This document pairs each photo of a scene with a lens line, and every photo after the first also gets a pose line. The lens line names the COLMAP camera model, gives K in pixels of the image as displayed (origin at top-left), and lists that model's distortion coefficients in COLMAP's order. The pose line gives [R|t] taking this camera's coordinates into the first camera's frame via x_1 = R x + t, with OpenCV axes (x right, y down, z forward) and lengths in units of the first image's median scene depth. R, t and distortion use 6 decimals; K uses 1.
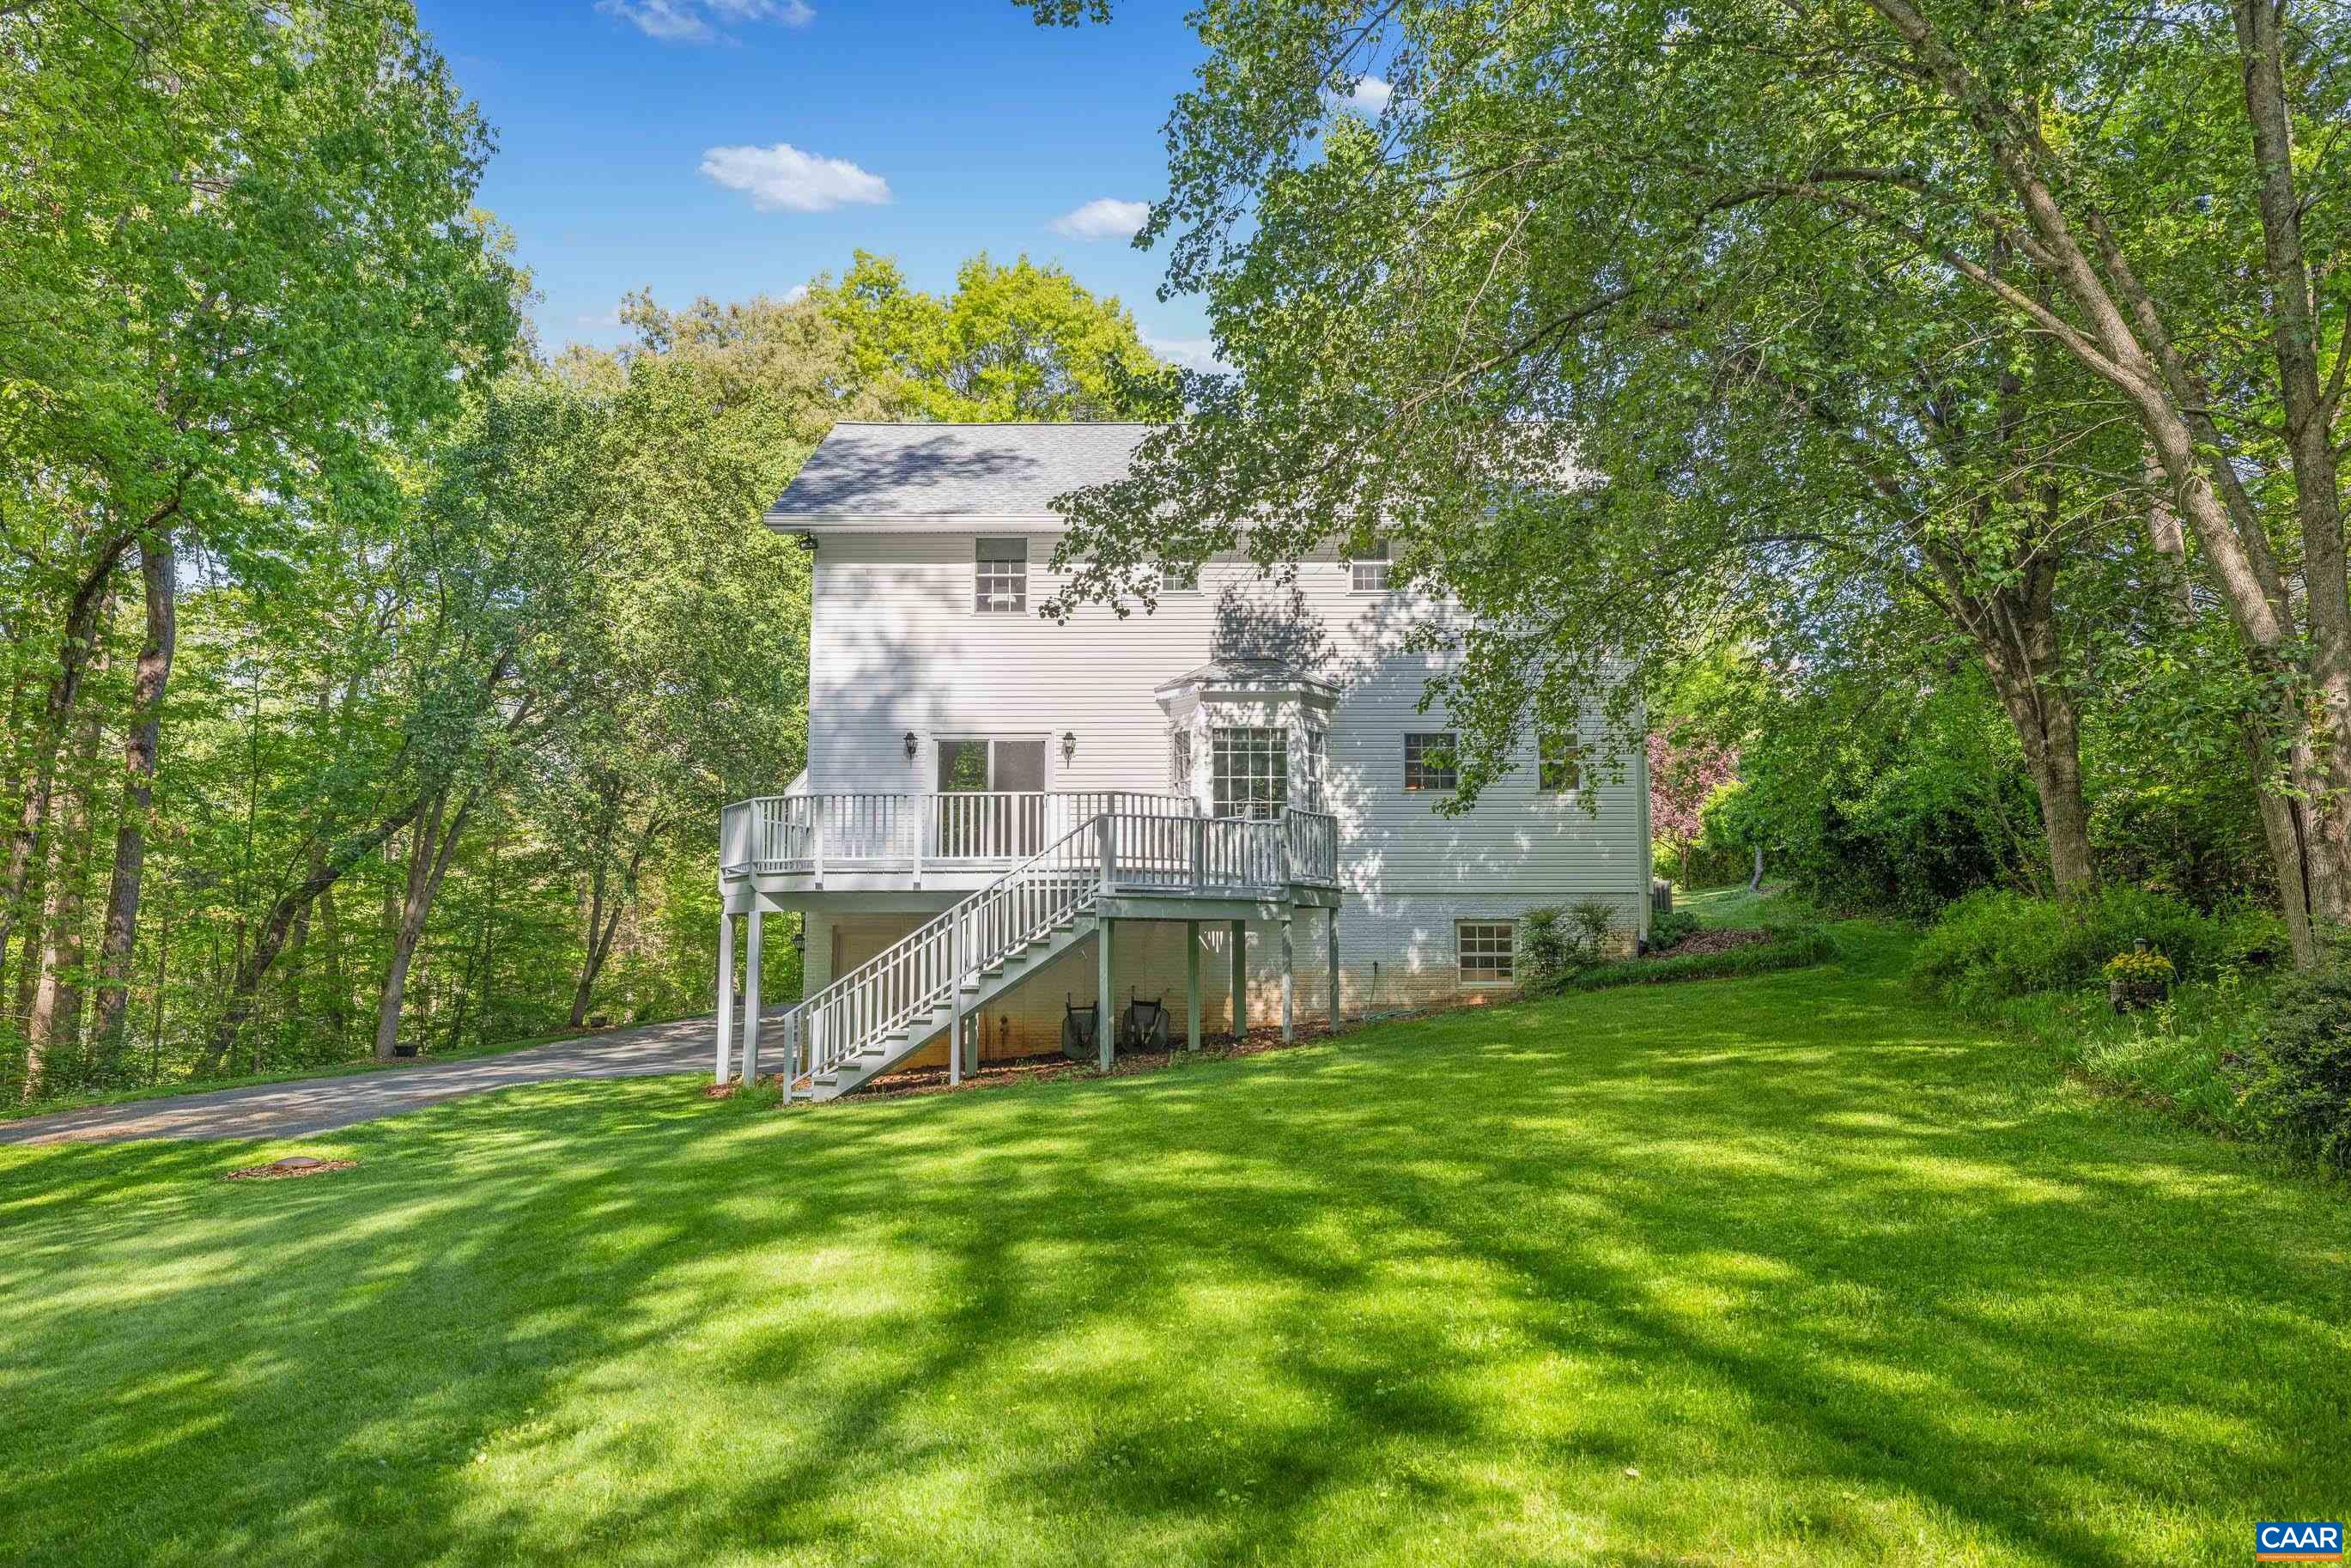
lens RADIAL K [[1606.7, 0, 1175.5], [0, 1606.7, 784.0], [0, 0, 1]] dist [0.001146, 0.000977]
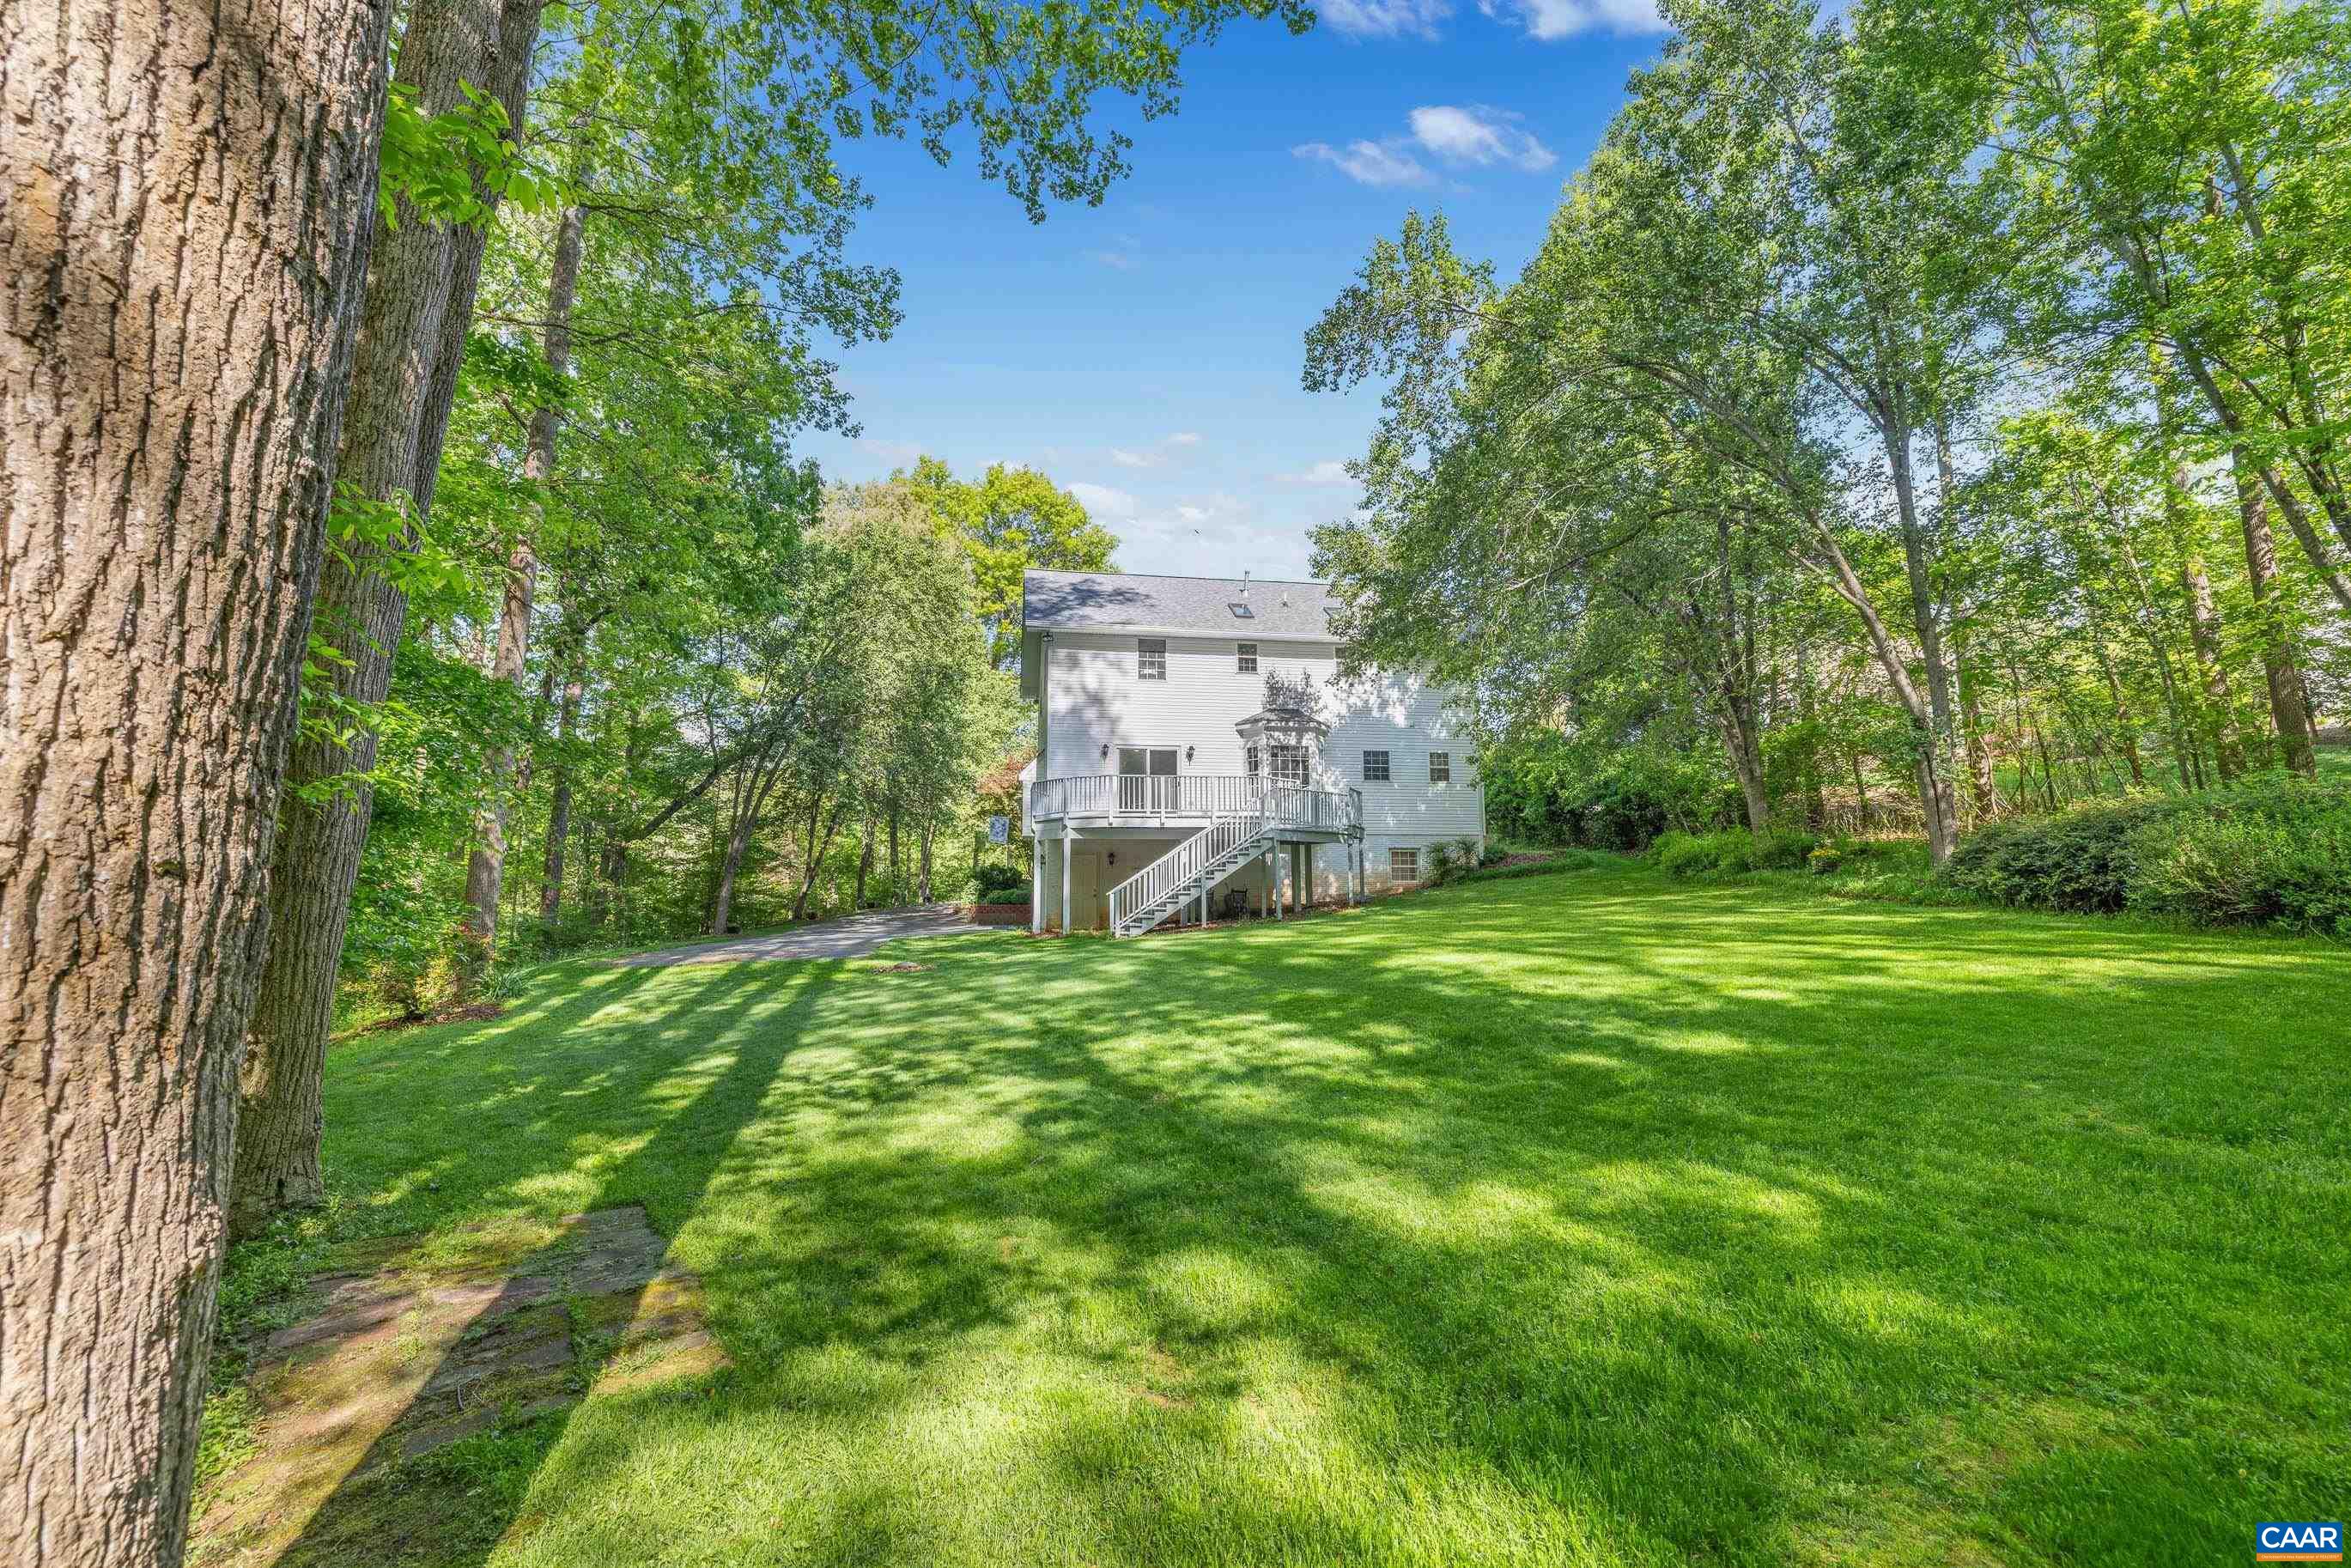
lens RADIAL K [[992.1, 0, 1175.5], [0, 992.1, 784.0], [0, 0, 1]] dist [0.000337, 0.000201]
pose [[0.982625, 0.015841, 0.184926, -0.292469], [-0.015301, 0.999873, -0.004350, 0.016533], [-0.184971, 0.001445, 0.982743, -0.114872]]
